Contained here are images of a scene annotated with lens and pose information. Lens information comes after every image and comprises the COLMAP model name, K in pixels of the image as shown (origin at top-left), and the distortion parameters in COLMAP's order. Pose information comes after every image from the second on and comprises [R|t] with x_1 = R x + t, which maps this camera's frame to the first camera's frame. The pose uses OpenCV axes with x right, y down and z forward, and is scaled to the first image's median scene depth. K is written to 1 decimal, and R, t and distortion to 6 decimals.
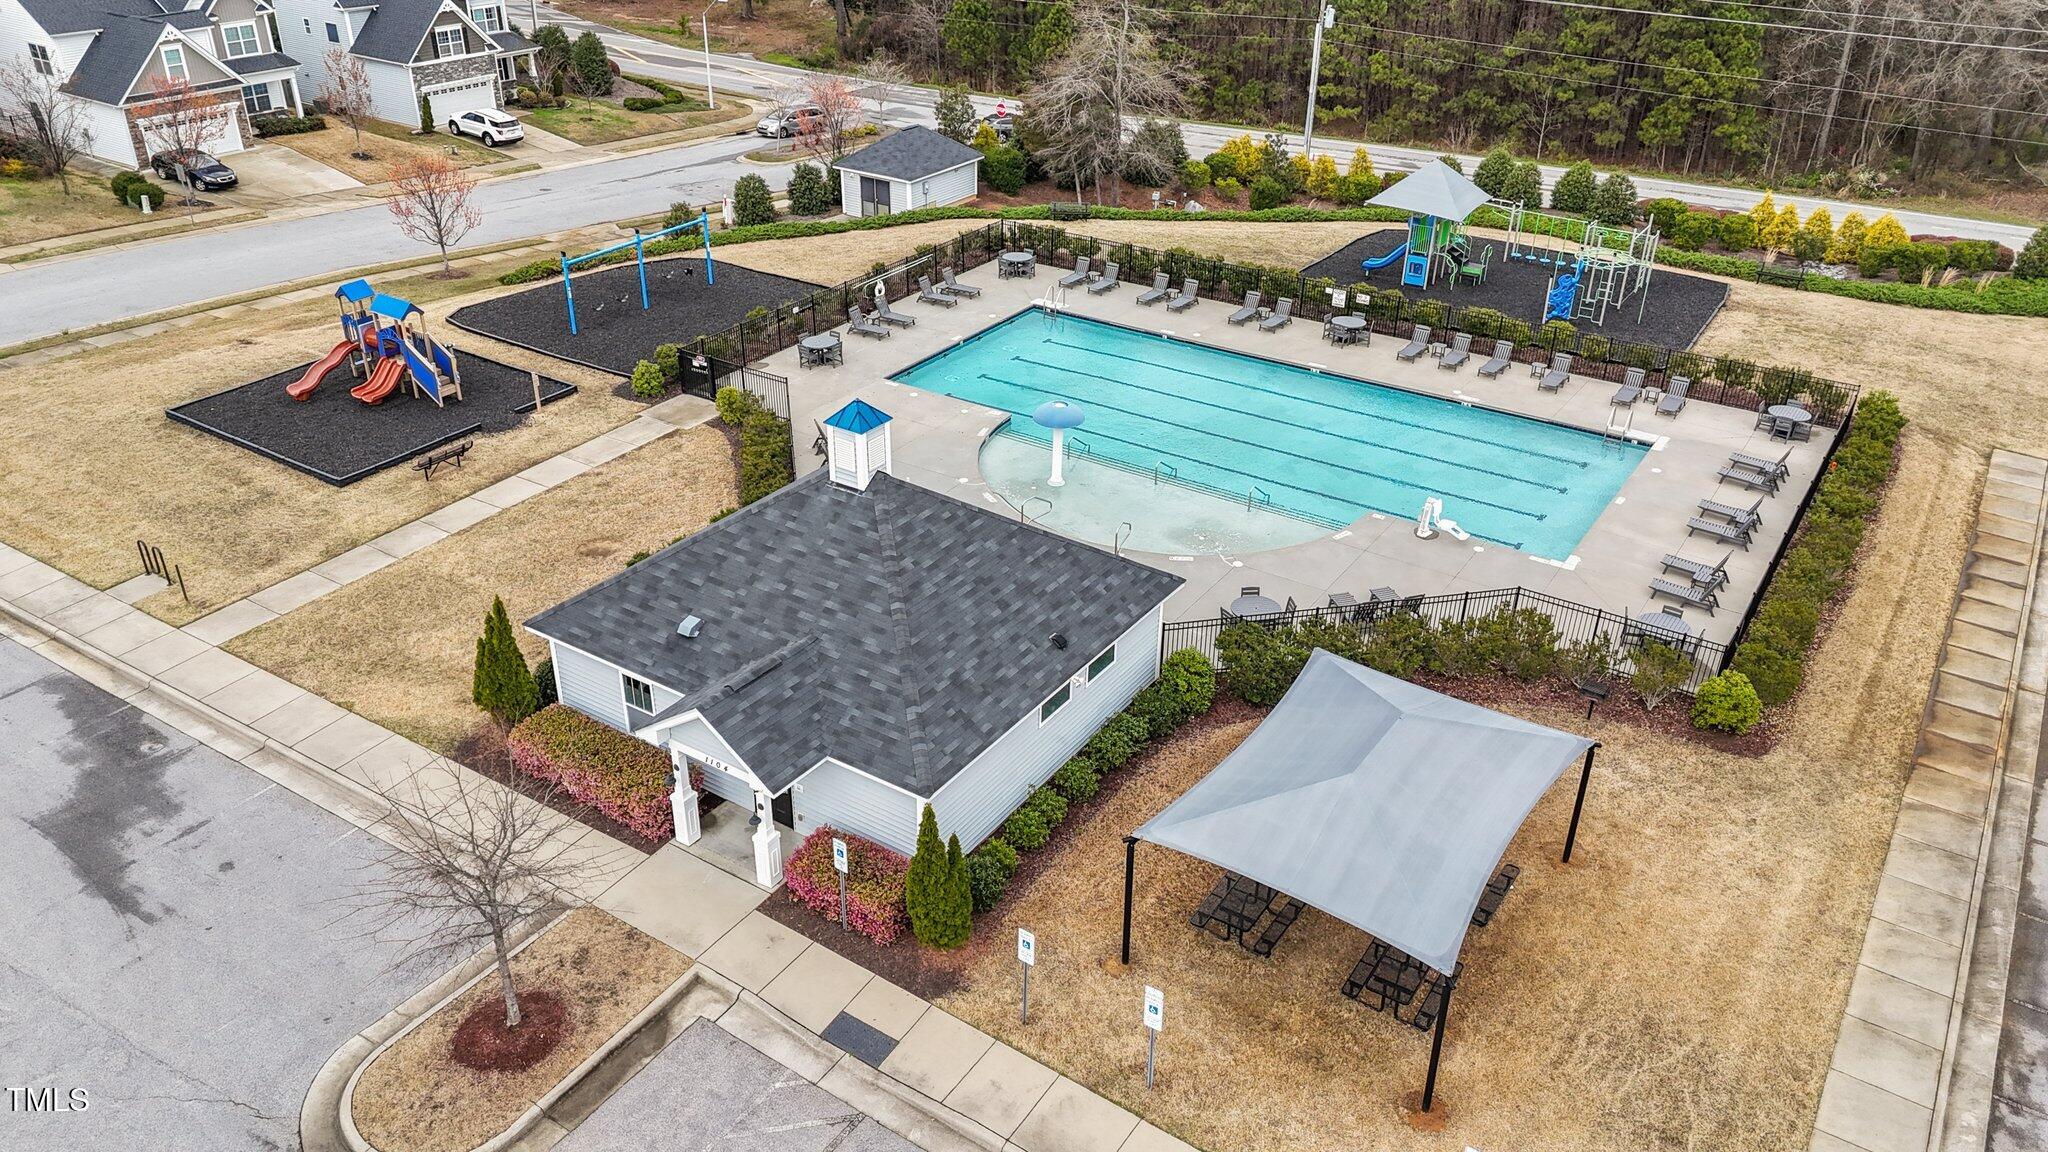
lens RADIAL K [[1512.2, 0, 1024.1], [0, 1512.2, 564.0], [0, 0, 1]] dist [0.086260, -0.102173]
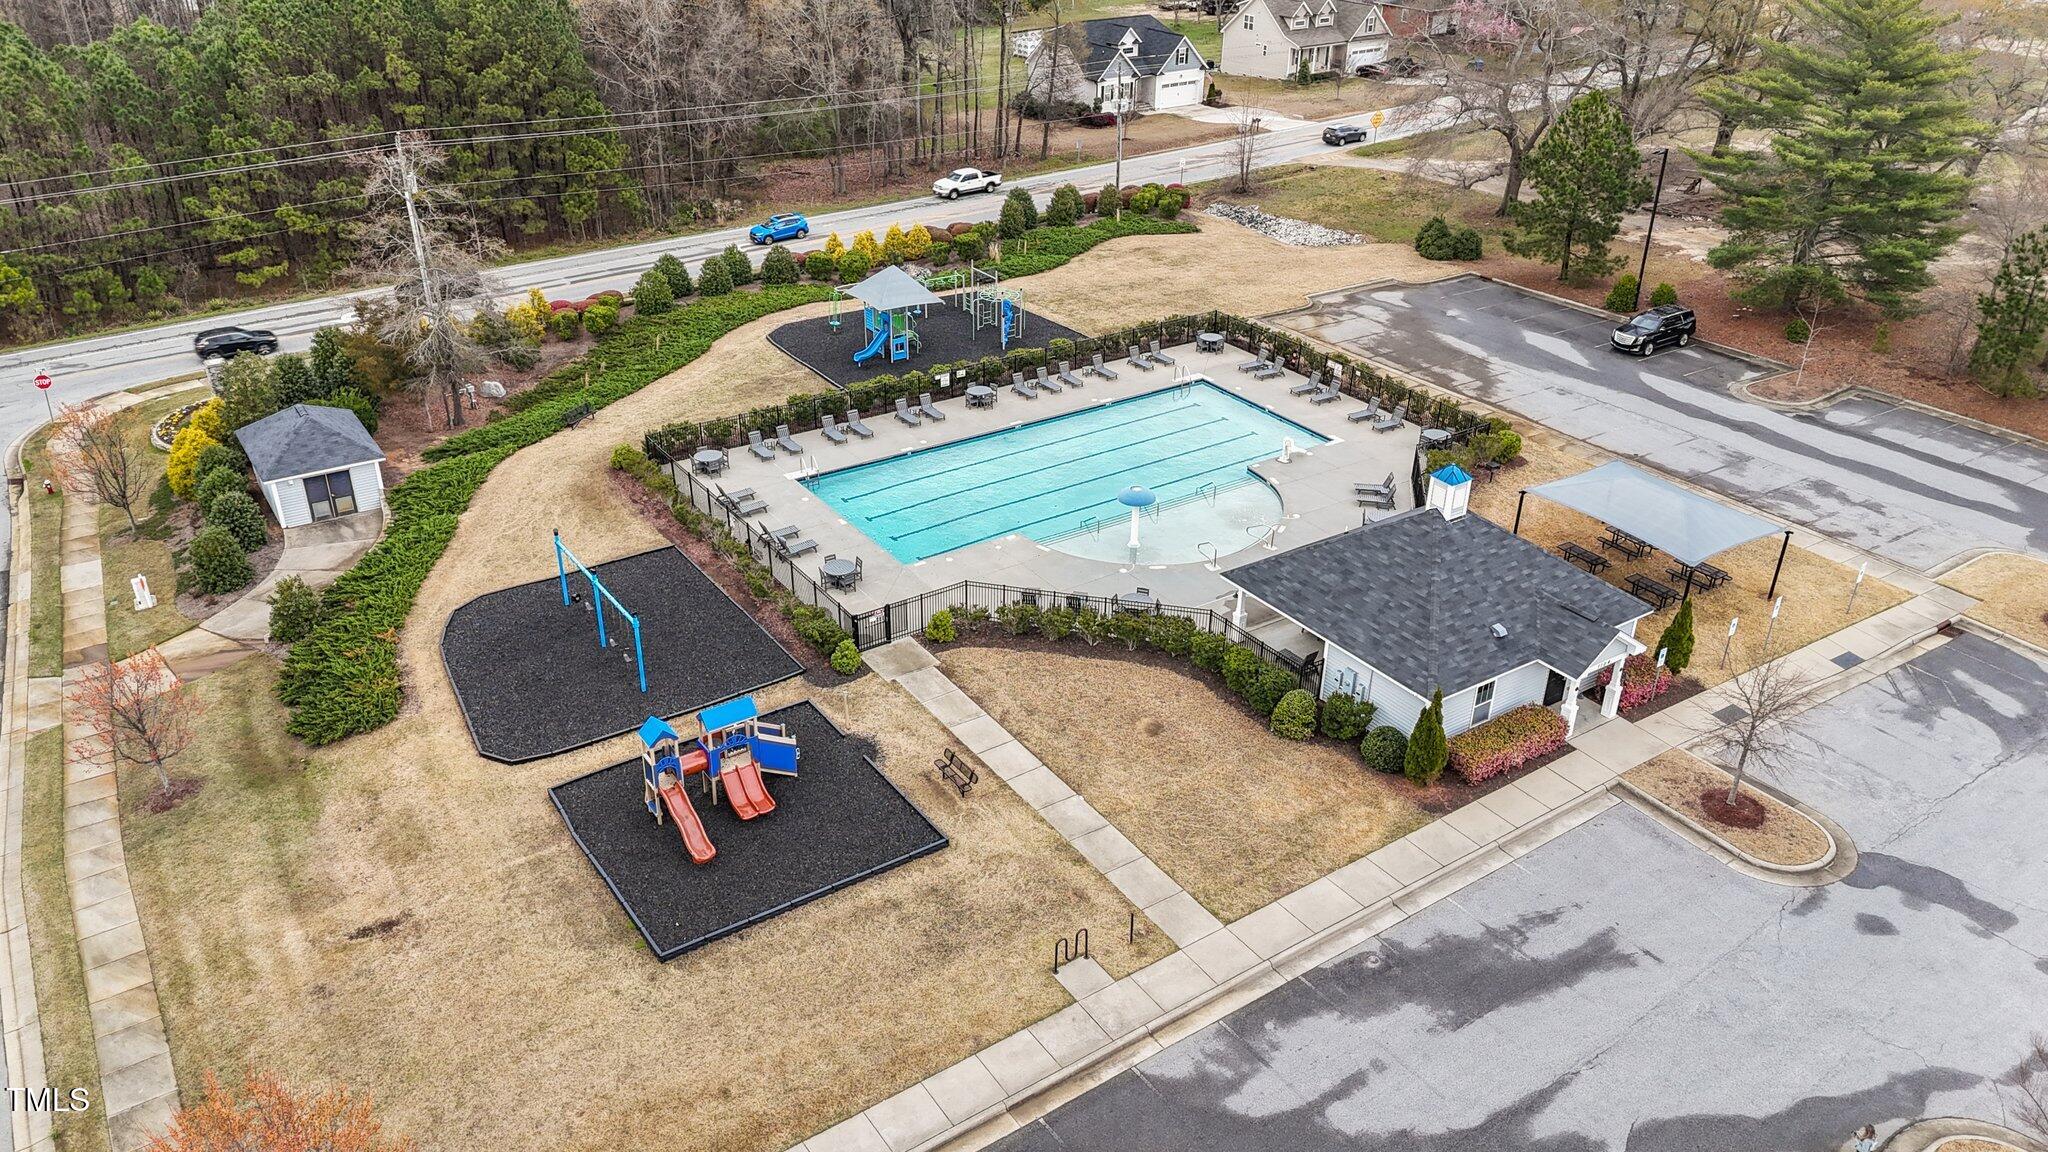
lens RADIAL K [[1512.2, 0, 1024.1], [0, 1512.2, 564.0], [0, 0, 1]] dist [0.086260, -0.102173]
pose [[0.380134, -0.438145, 0.814572, -1.039471], [0.434118, 0.862170, 0.261159, -0.402517], [-0.816725, 0.254345, 0.517947, 0.354093]]
